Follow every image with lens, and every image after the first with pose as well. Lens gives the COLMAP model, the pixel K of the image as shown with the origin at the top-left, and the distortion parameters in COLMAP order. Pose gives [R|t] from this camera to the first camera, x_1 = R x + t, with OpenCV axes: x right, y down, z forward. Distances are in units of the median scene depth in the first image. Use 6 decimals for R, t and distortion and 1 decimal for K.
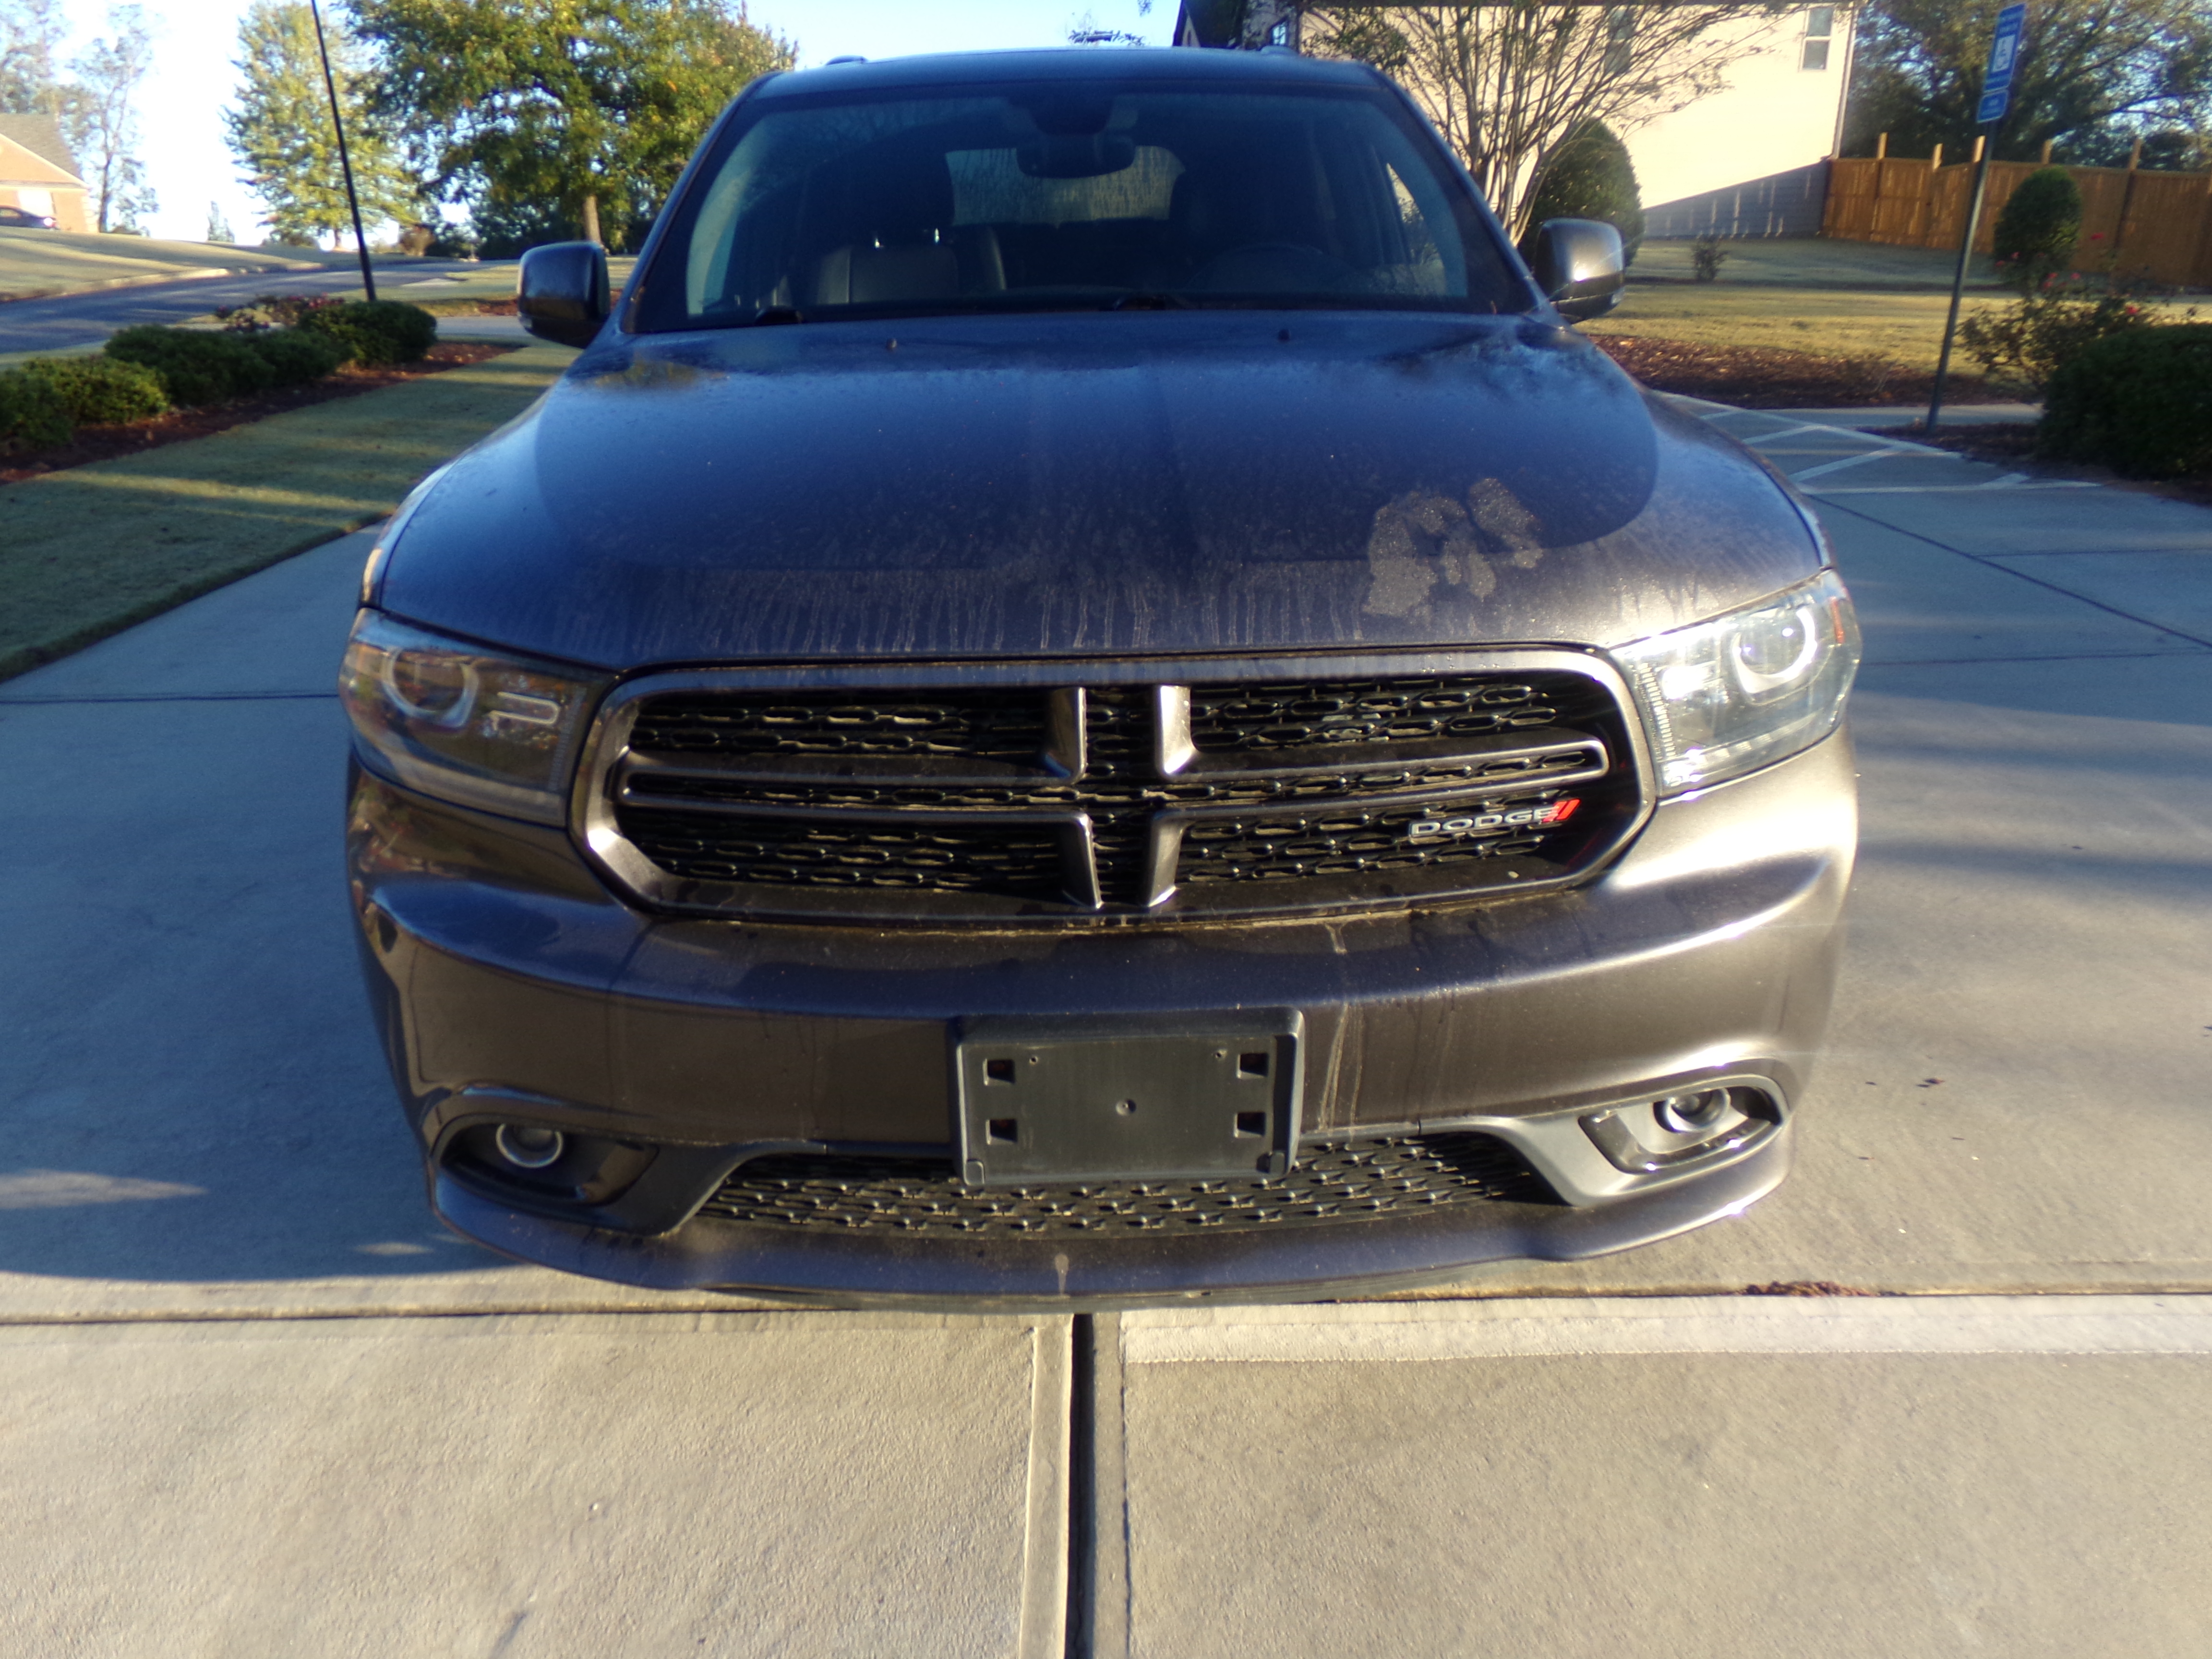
lens RADIAL K [[1469.0, 0, 1106.0], [0, 1469.0, 829.5], [0, 0, 1]] dist [0.030284, 0.001738]
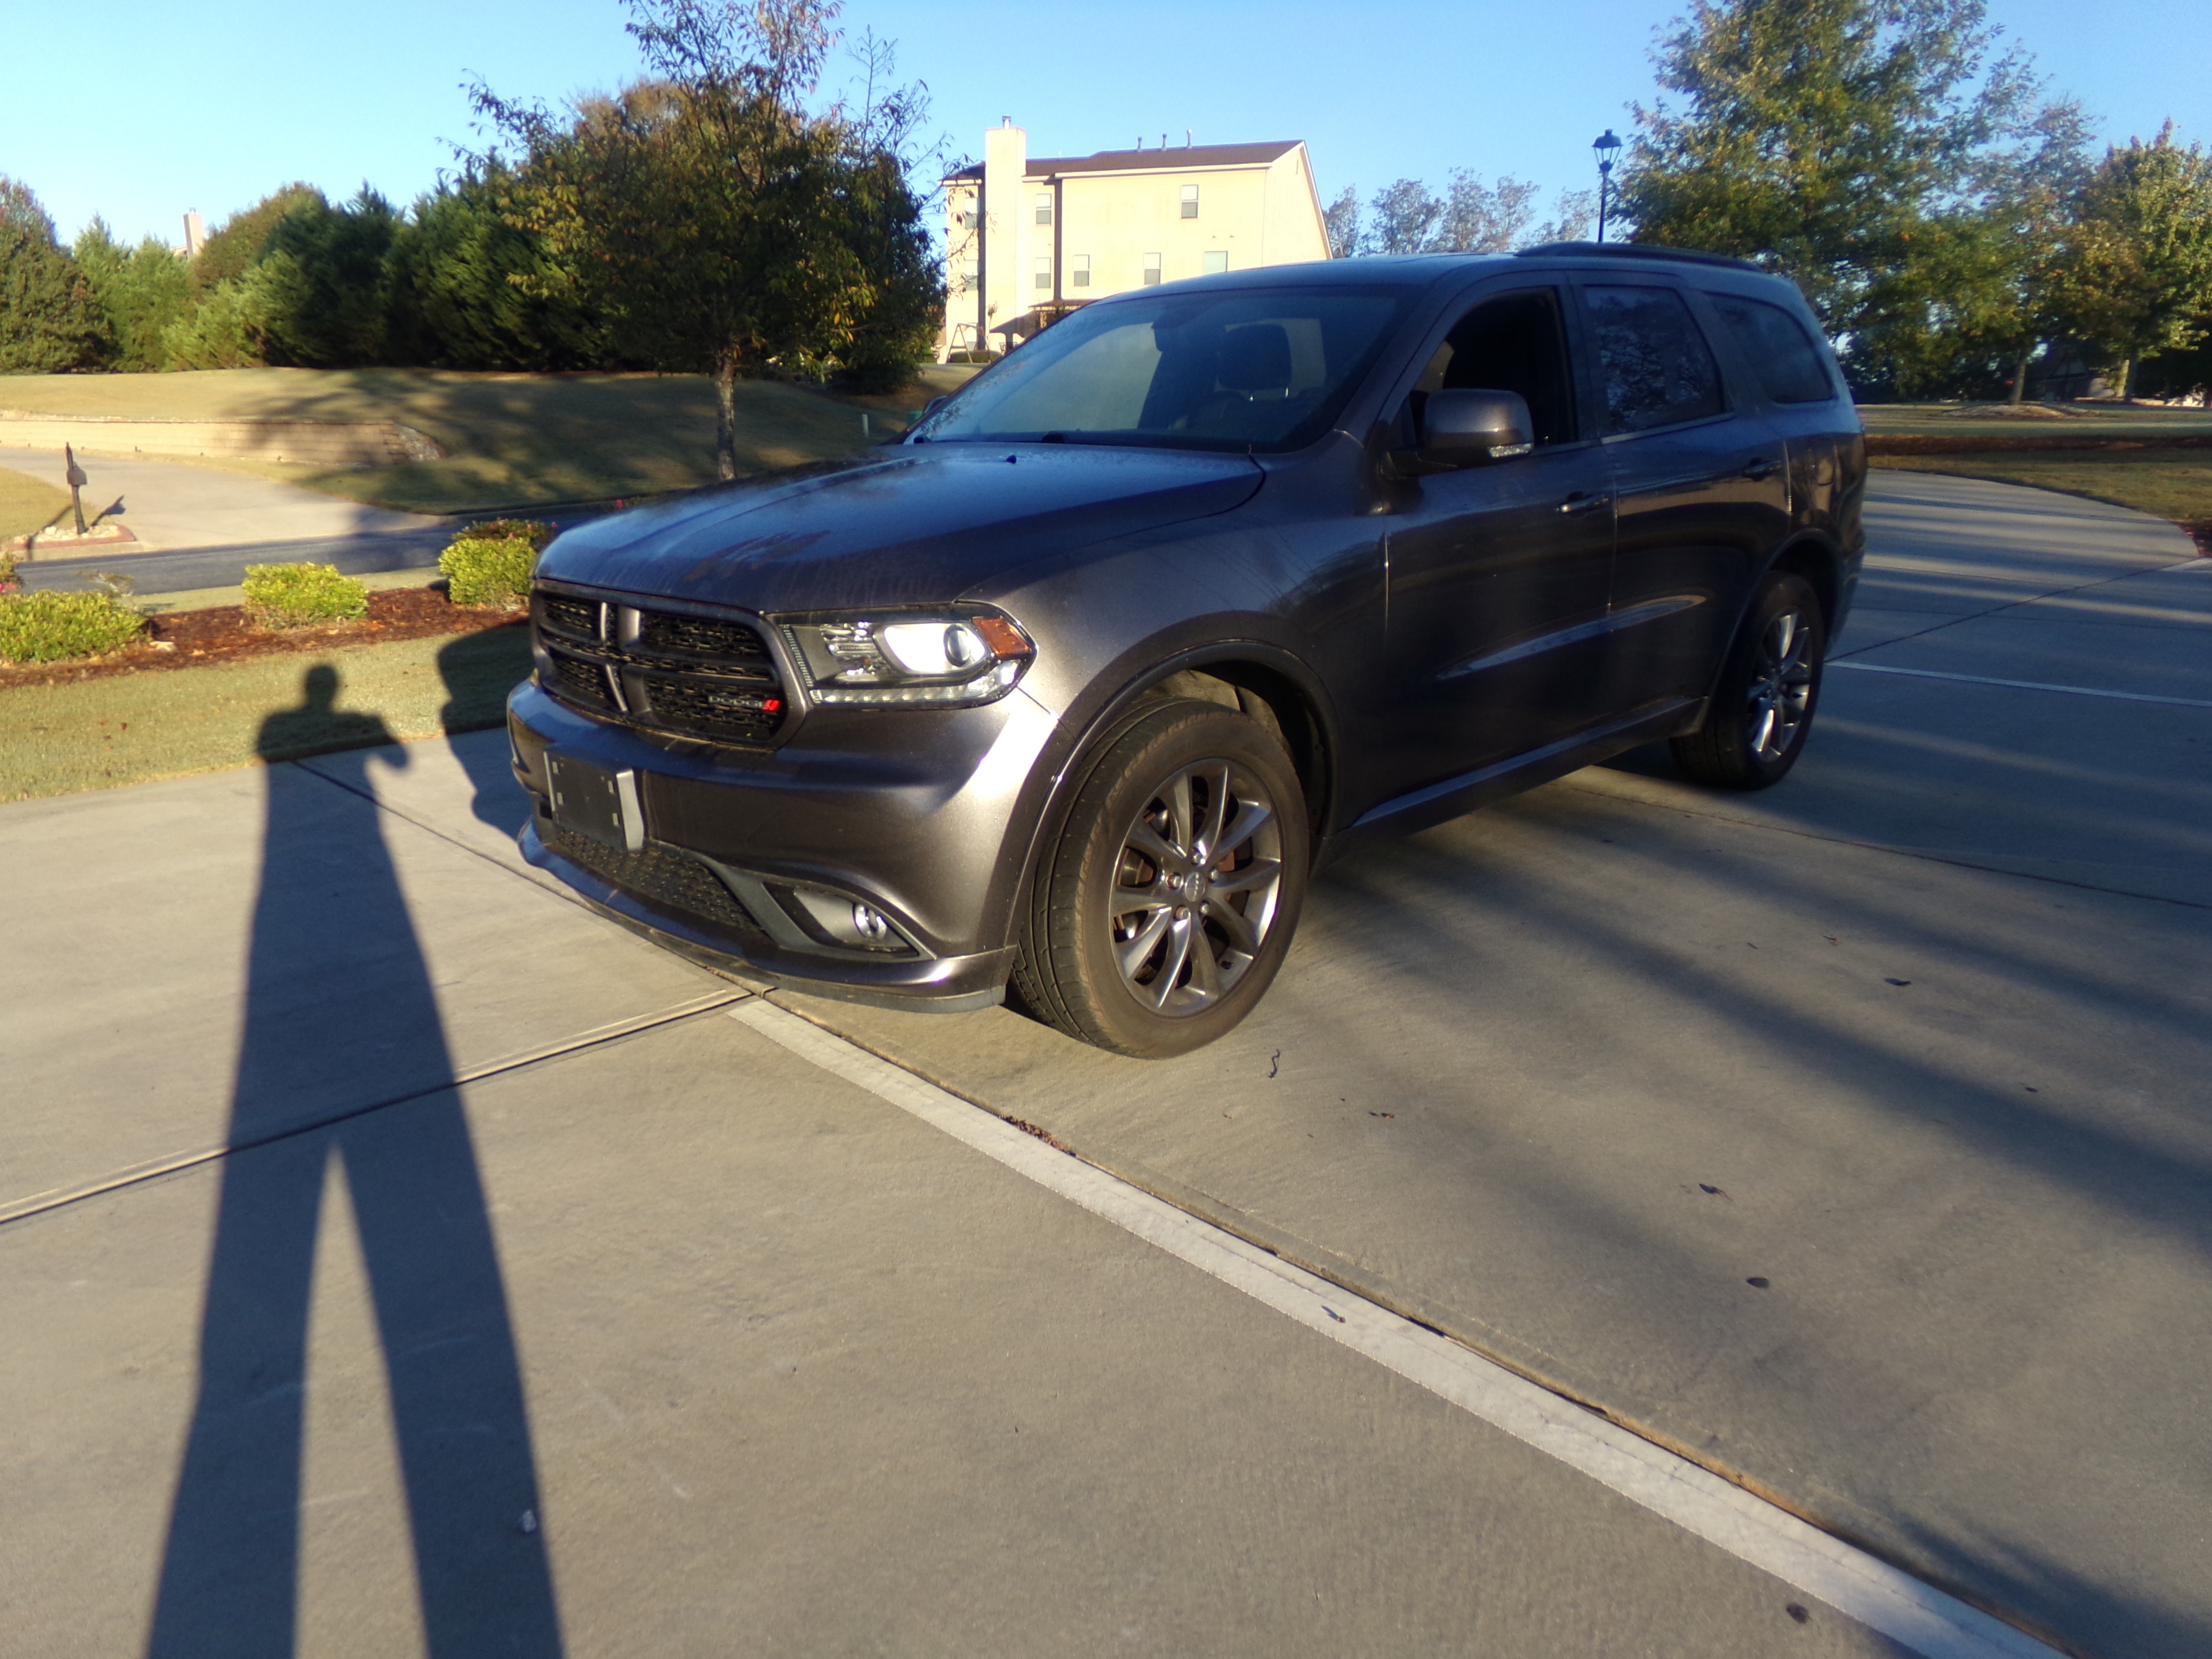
lens RADIAL K [[1535.2, 0, 1106.0], [0, 1535.2, 829.5], [0, 0, 1]] dist [-0.041114, 0.039359]
pose [[0.676948, 0.200486, -0.708200, 1.480082], [-0.266426, 0.963685, 0.018142, -0.006789], [0.686118, 0.176402, 0.705779, -0.017842]]
